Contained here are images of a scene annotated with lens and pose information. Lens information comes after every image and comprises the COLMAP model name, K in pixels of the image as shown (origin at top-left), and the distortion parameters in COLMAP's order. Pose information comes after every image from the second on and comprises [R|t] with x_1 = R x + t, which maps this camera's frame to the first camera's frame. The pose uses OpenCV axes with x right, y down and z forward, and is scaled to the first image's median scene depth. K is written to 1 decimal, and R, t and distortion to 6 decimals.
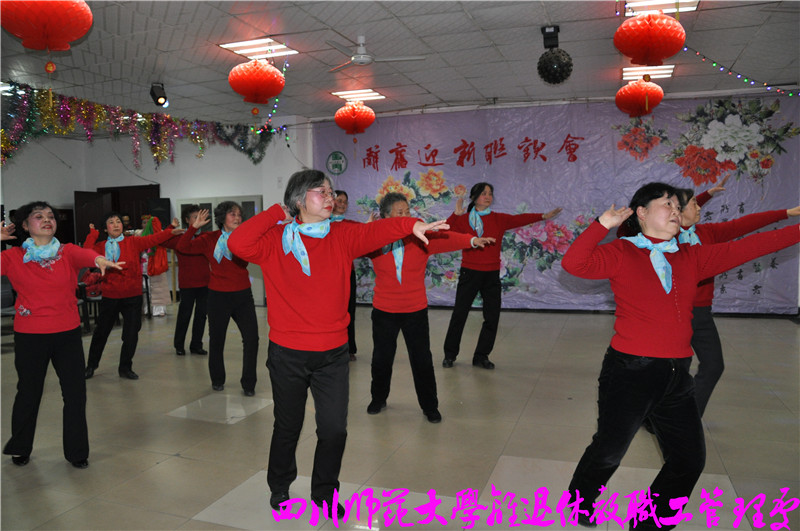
lens RADIAL K [[610.3, 0, 399.0], [0, 610.3, 268.7], [0, 0, 1]] dist [-0.157576, 0.102480]
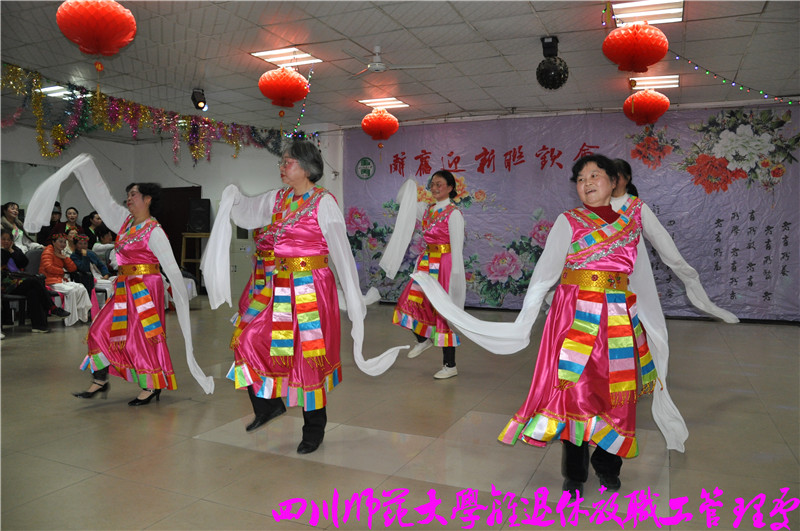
lens RADIAL K [[610.3, 0, 399.1], [0, 610.3, 262.1], [0, 0, 1]] dist [-0.157576, 0.102480]
pose [[0.997000, 0.026479, -0.072734, 0.047179], [-0.029269, 0.998866, -0.037561, 0.034086], [0.071657, 0.039578, 0.996644, -0.058078]]
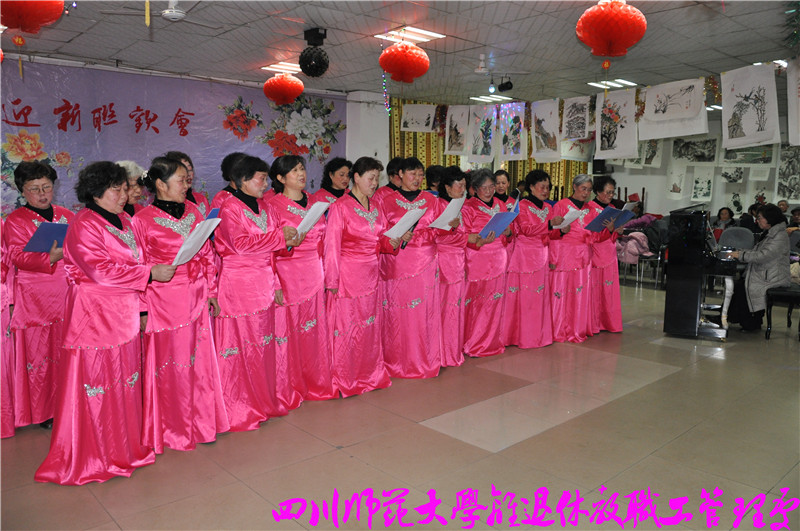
lens RADIAL K [[610.3, 0, 404.9], [0, 610.3, 264.8], [0, 0, 1]] dist [-0.157576, 0.102480]
pose [[0.492186, -0.085620, 0.866269, -0.461671], [0.044175, 0.996326, 0.073376, -0.018560], [-0.869368, 0.002153, 0.494160, 0.186620]]
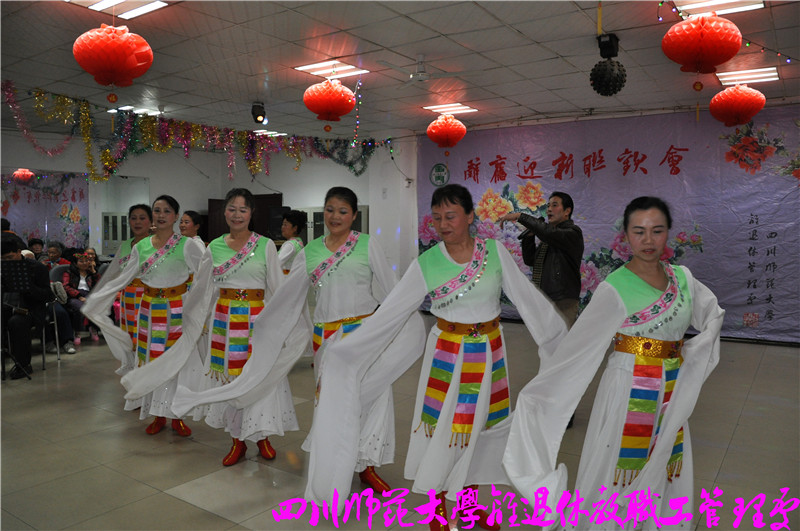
lens RADIAL K [[610.3, 0, 396.8], [0, 610.3, 264.8], [0, 0, 1]] dist [-0.157576, 0.102480]
pose [[0.964724, 0.034604, -0.260980, 0.125607], [-0.040049, 0.999076, -0.015574, -0.006052], [0.260200, 0.025477, 0.965219, -0.000974]]
